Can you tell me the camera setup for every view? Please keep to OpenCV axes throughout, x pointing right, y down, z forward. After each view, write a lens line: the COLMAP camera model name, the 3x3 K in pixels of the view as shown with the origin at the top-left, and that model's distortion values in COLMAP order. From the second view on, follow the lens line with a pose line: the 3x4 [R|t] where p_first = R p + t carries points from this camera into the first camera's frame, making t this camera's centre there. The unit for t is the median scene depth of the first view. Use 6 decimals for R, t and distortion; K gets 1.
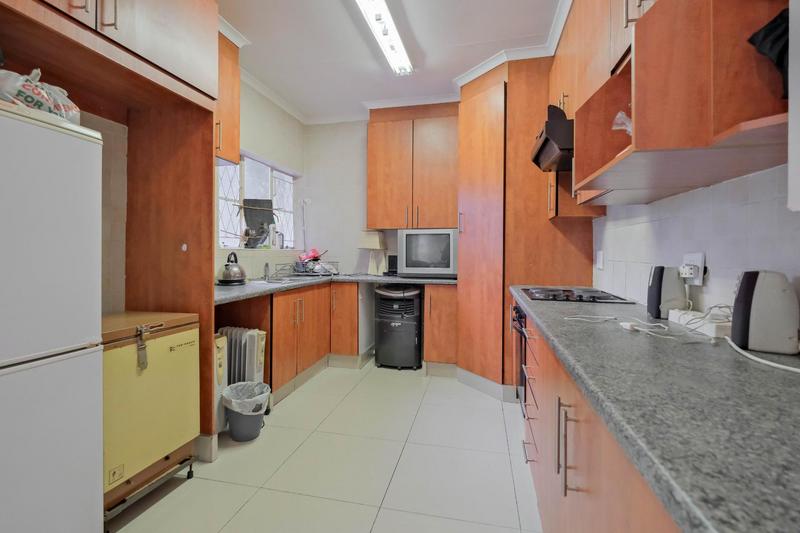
lens RADIAL K [[365.0, 0, 398.7], [0, 365.0, 252.3], [0, 0, 1]] dist [0.002450, -0.000939]
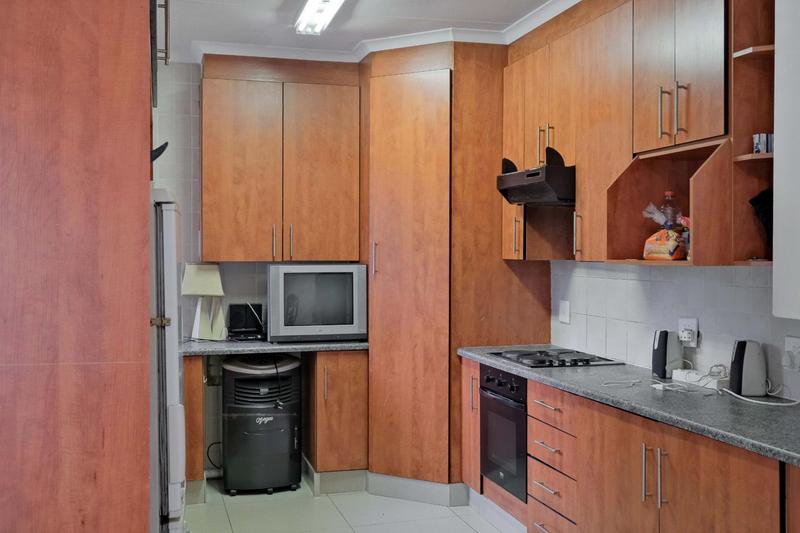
lens RADIAL K [[840.9, 0, 400.2], [0, 840.9, 265.8], [0, 0, 1]] dist [0.017467, 0.000000]
pose [[0.872207, -0.014083, 0.488935, -0.621983], [0.005941, 0.999817, 0.018199, -0.106409], [-0.489101, -0.012968, 0.872131, -0.419903]]
